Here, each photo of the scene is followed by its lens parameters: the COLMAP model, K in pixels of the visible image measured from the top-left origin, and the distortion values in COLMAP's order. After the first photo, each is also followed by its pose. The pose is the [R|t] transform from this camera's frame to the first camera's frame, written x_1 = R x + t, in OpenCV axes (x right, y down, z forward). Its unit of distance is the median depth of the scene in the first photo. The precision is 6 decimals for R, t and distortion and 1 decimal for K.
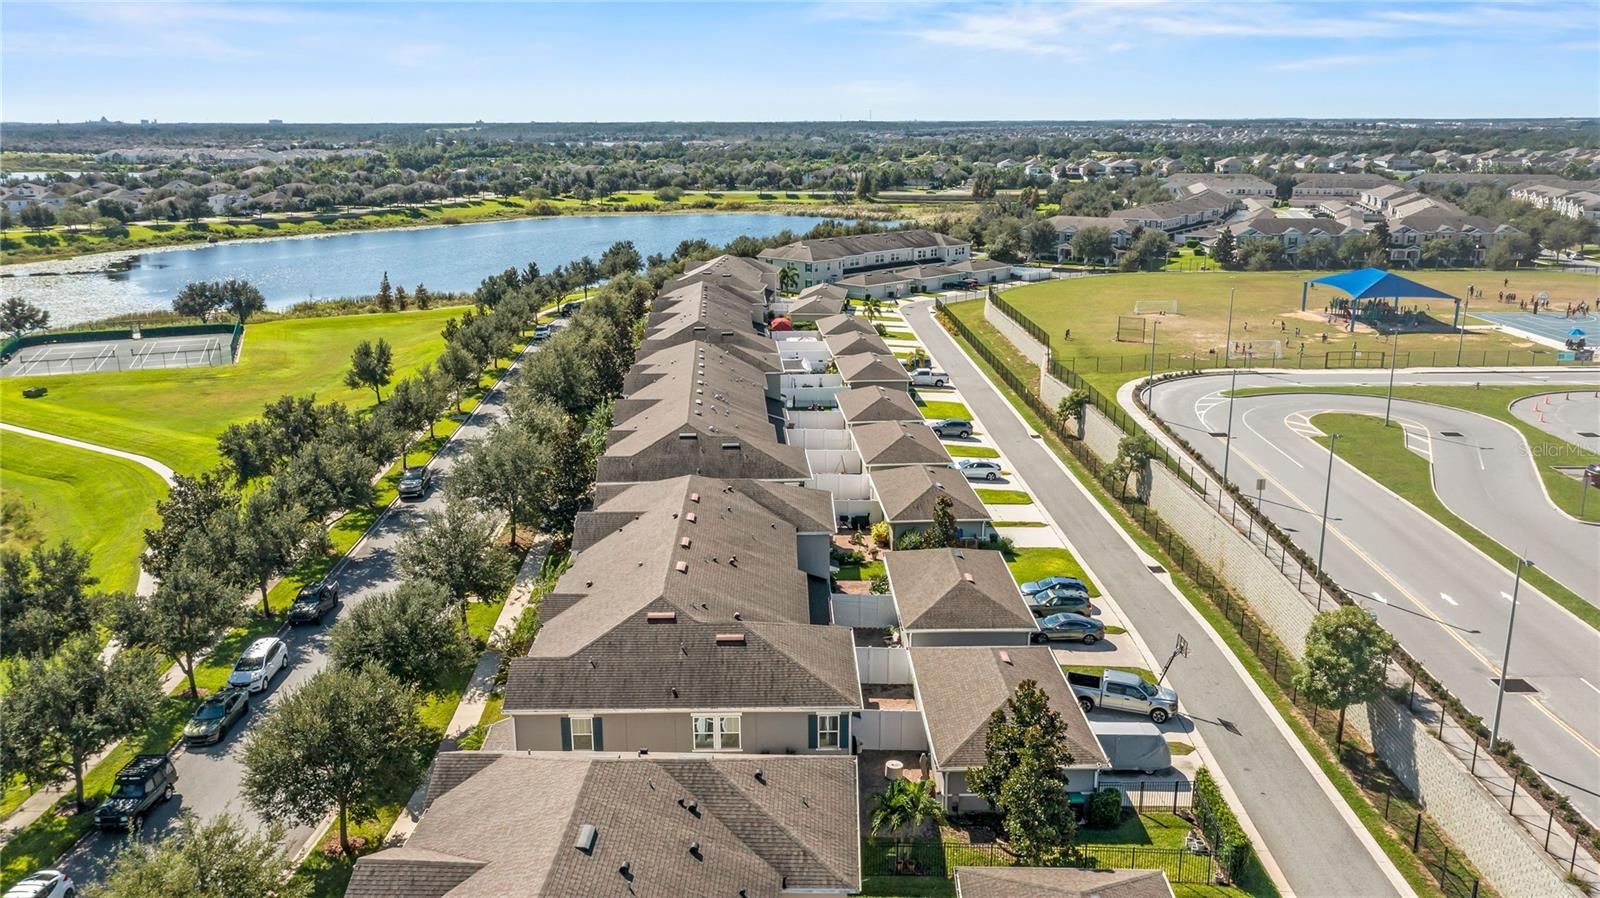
lens RADIAL K [[1258.5, 0, 802.8], [0, 1258.5, 451.5], [0, 0, 1]] dist [-0.009189, 0.023403]
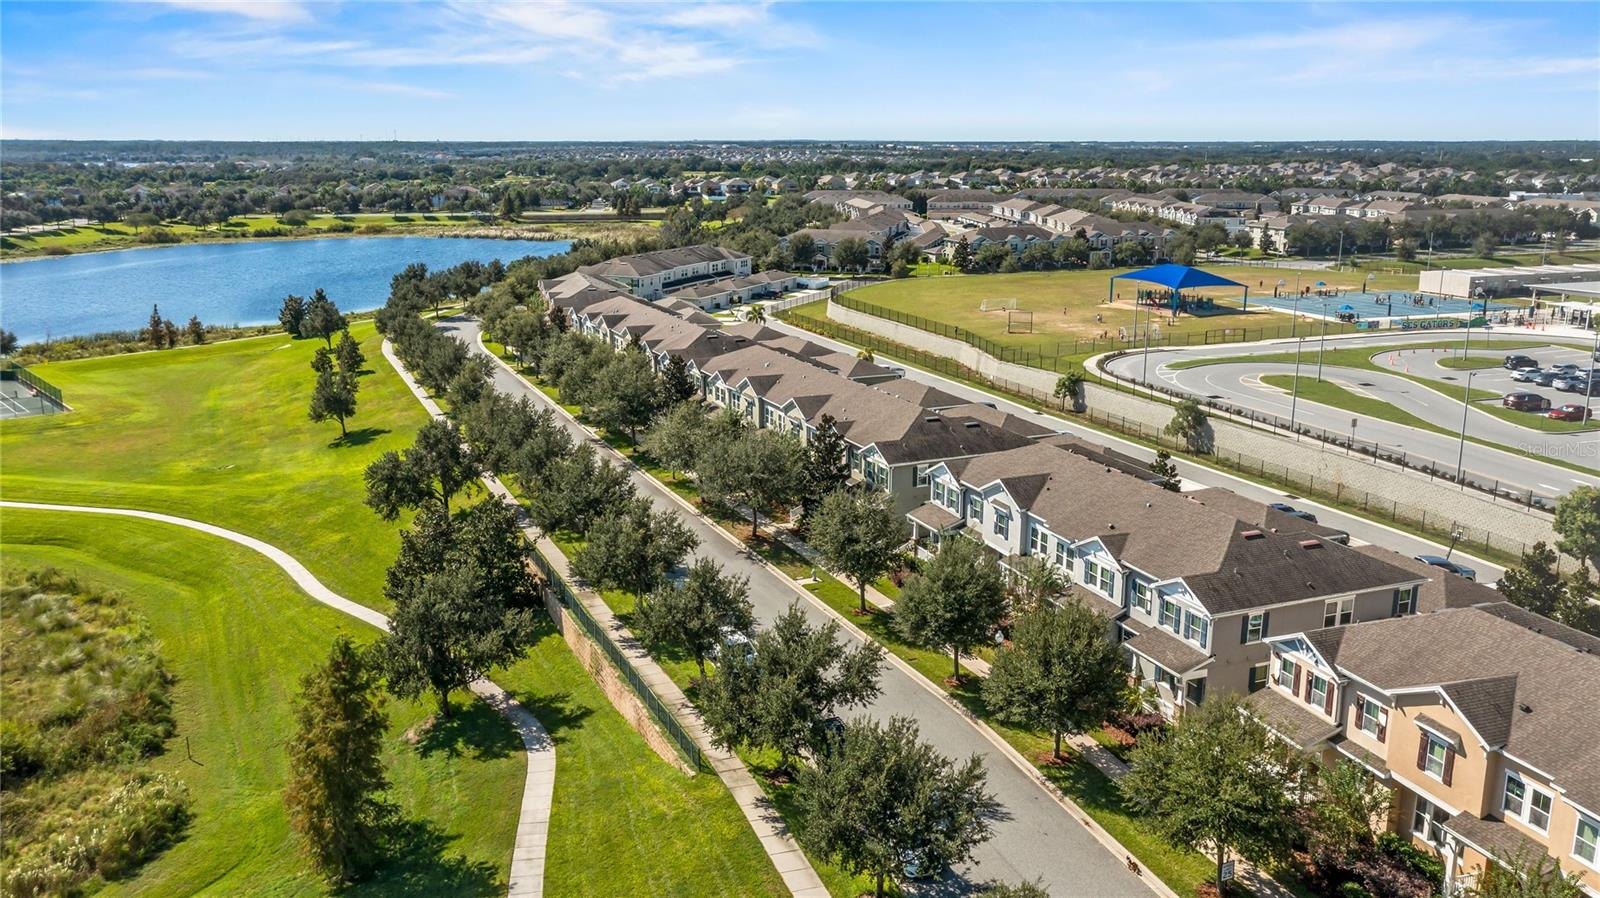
lens RADIAL K [[1258.5, 0, 814.9], [0, 1258.5, 473.1], [0, 0, 1]] dist [-0.009189, 0.023403]
pose [[0.932791, -0.086761, 0.349820, -0.112667], [0.086507, 0.996117, 0.016383, 0.001606], [-0.349883, 0.014980, 0.936674, -0.001804]]
